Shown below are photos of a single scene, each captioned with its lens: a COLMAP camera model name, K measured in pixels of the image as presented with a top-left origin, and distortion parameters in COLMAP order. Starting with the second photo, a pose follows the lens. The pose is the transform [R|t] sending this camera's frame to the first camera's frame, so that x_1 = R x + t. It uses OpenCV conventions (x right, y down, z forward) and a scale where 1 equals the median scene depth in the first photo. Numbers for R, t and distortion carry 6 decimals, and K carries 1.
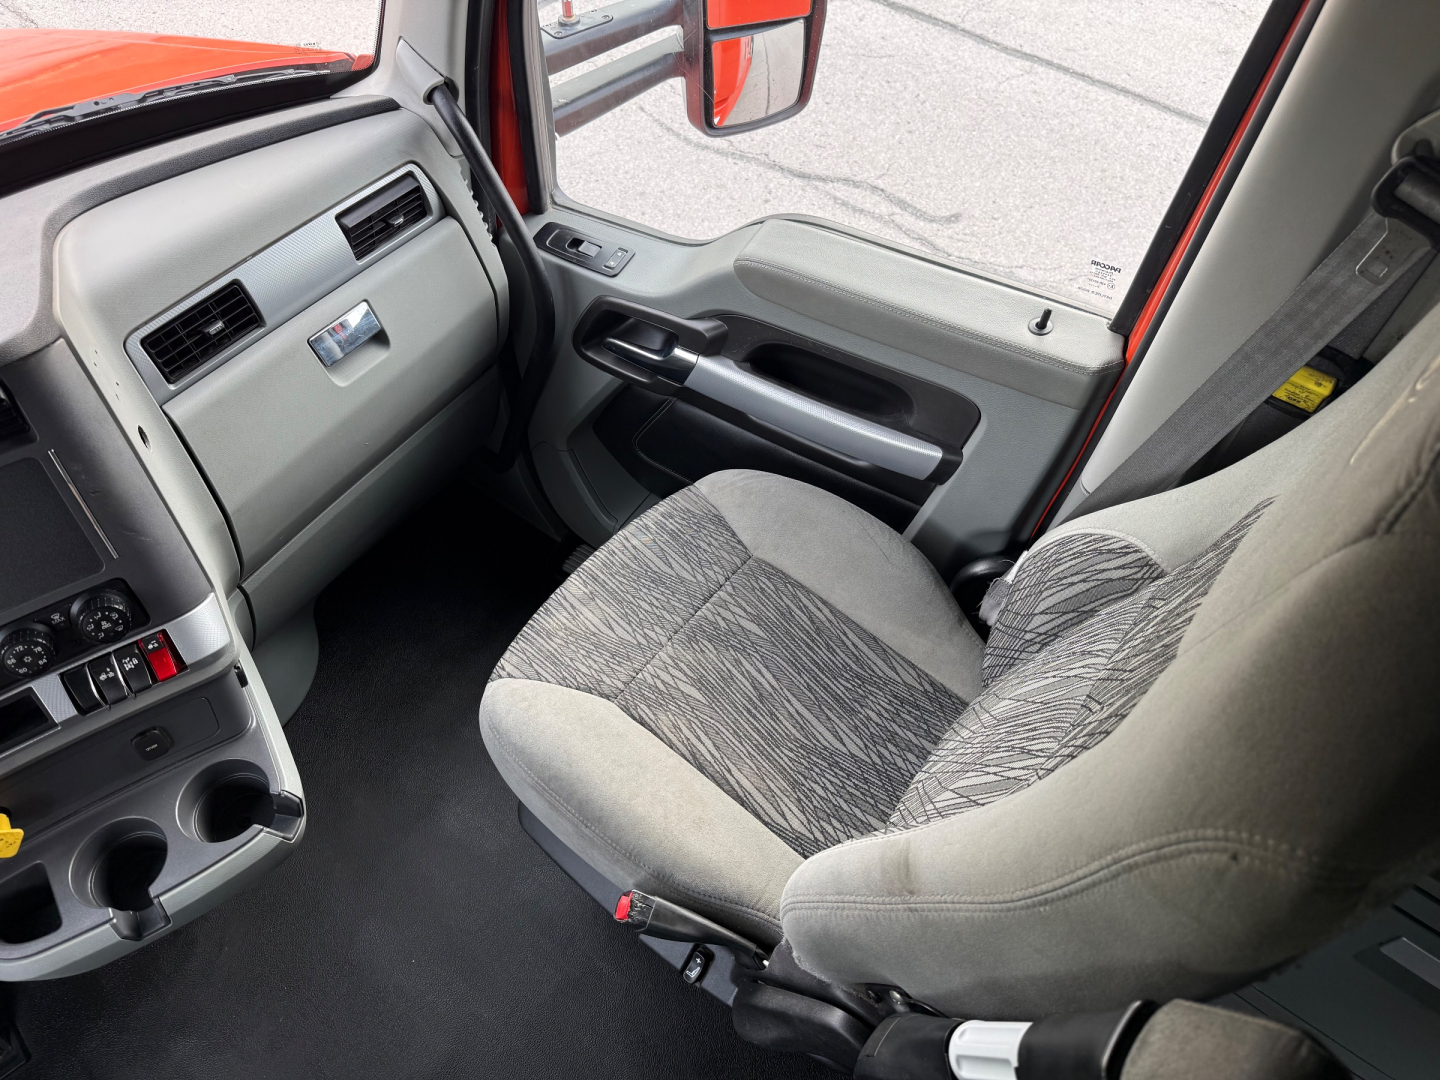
lens RADIAL K [[1024.2, 0, 718.8], [0, 1024.2, 548.0], [0, 0, 1]] dist [0.065055, -0.074635]
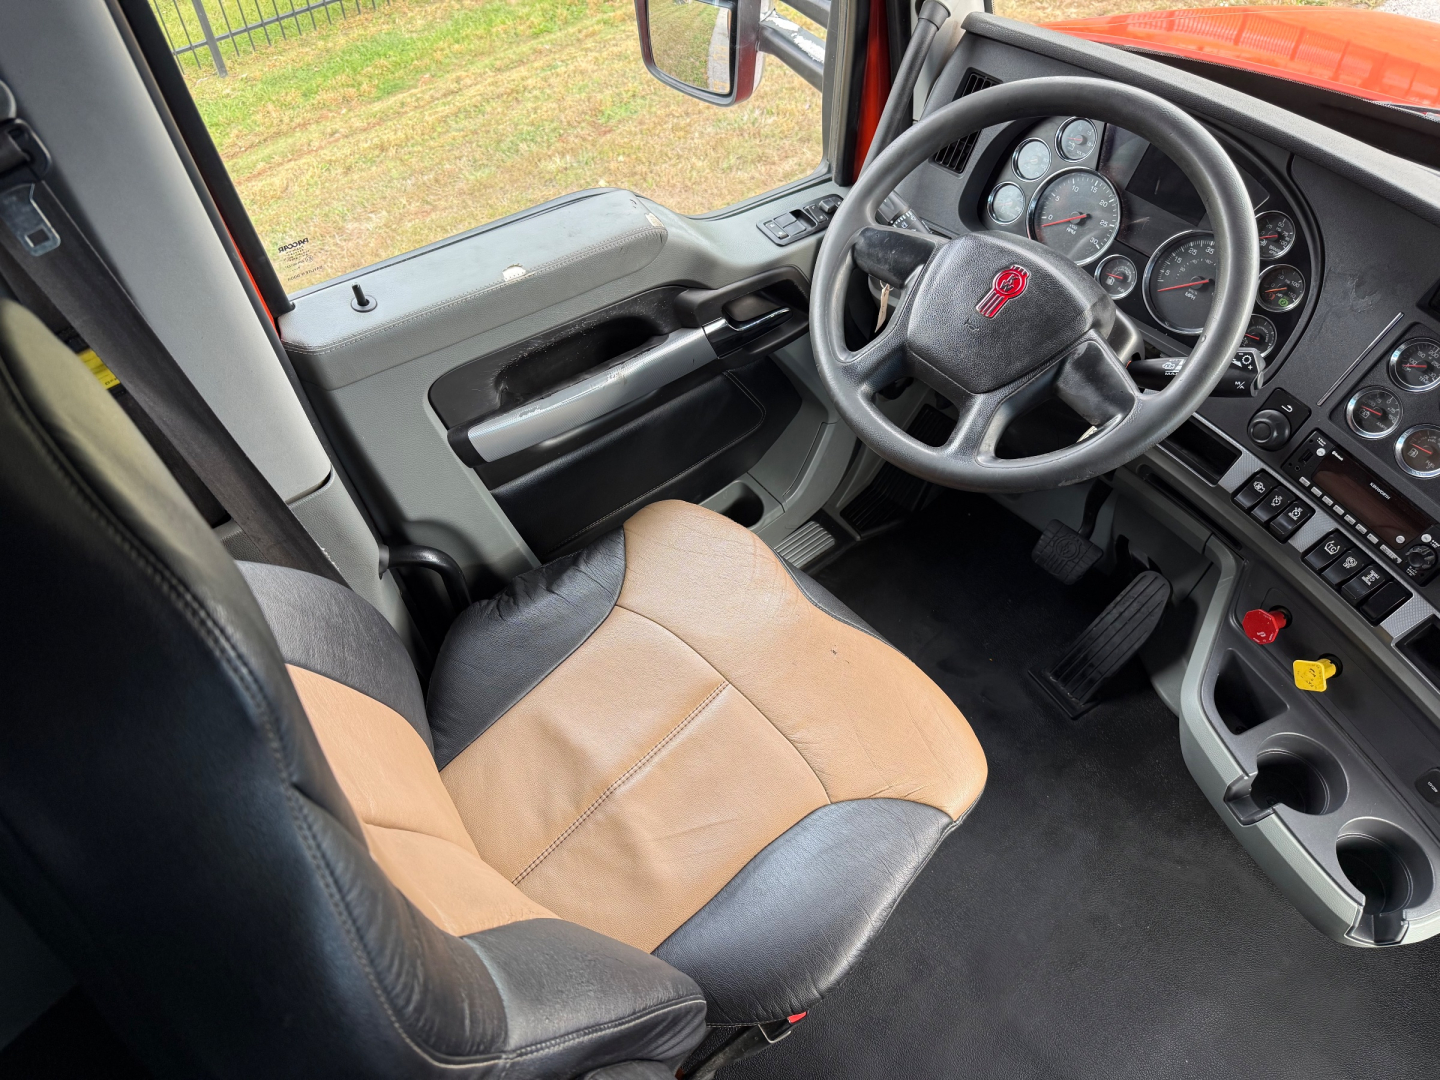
lens RADIAL K [[1024.2, 0, 718.8], [0, 1024.2, 548.0], [0, 0, 1]] dist [0.065055, -0.074635]
pose [[-0.154588, 0.779699, -0.606771, -0.025162], [-0.811028, 0.250582, 0.528624, 0.161030], [0.564213, 0.573827, 0.593621, -0.084416]]
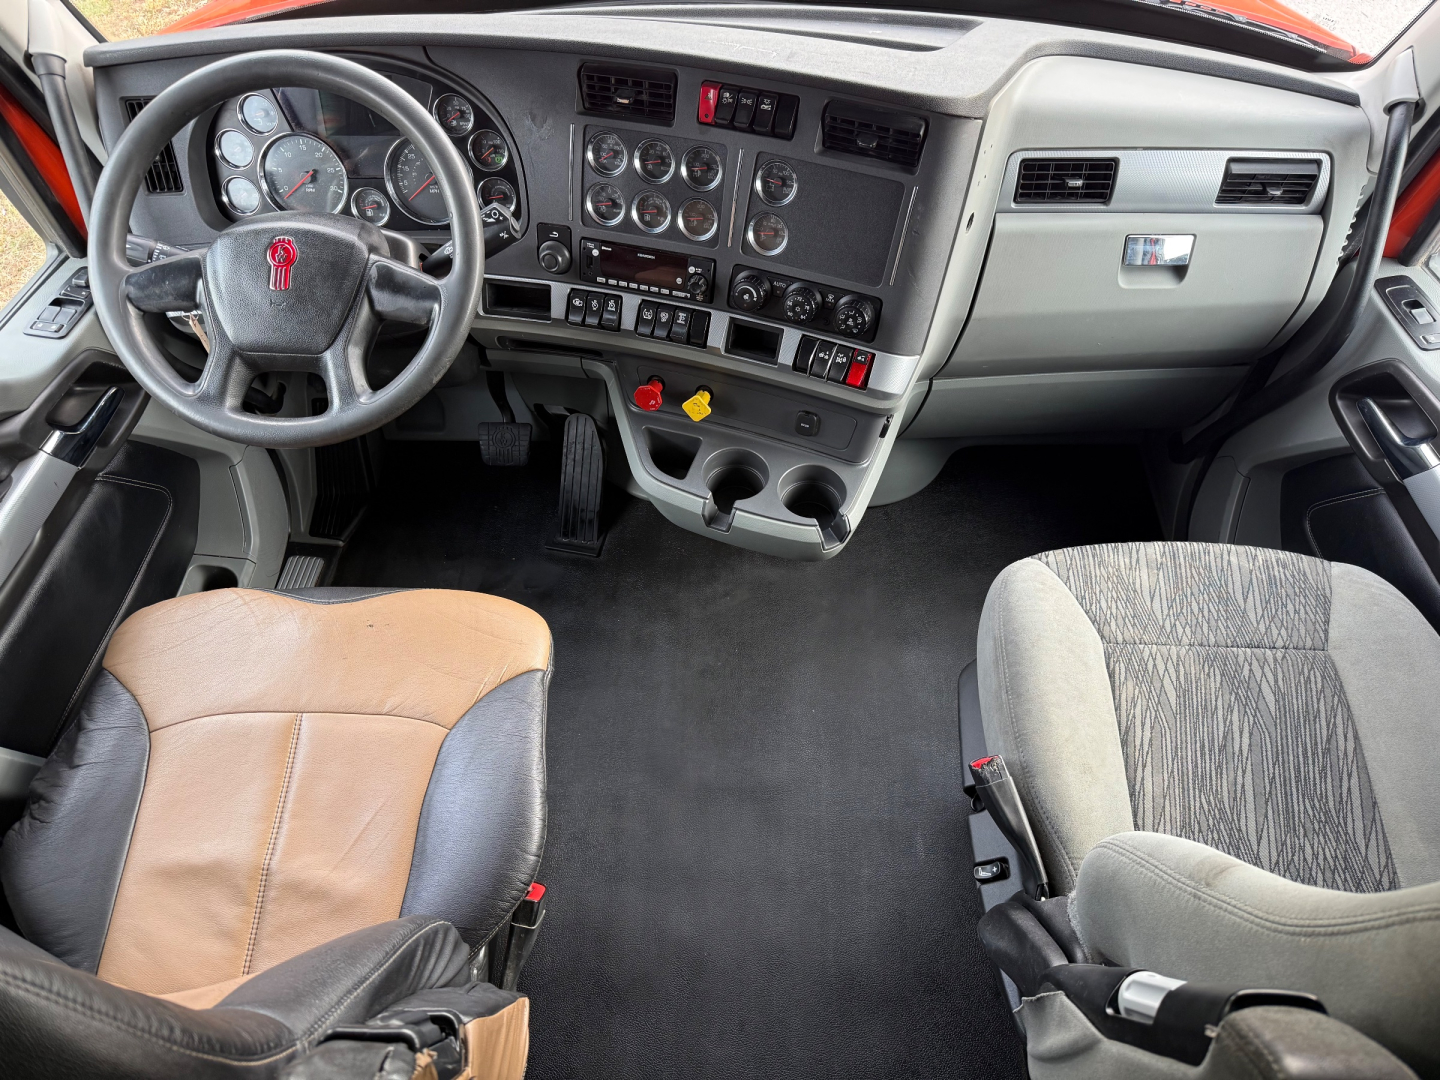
lens RADIAL K [[1024.2, 0, 718.8], [0, 1024.2, 548.0], [0, 0, 1]] dist [0.065055, -0.074635]
pose [[0.591155, 0.646066, -0.482840, 0.111167], [-0.643188, 0.738825, 0.201114, 0.114667], [0.486667, 0.191667, 0.852302, -0.122985]]
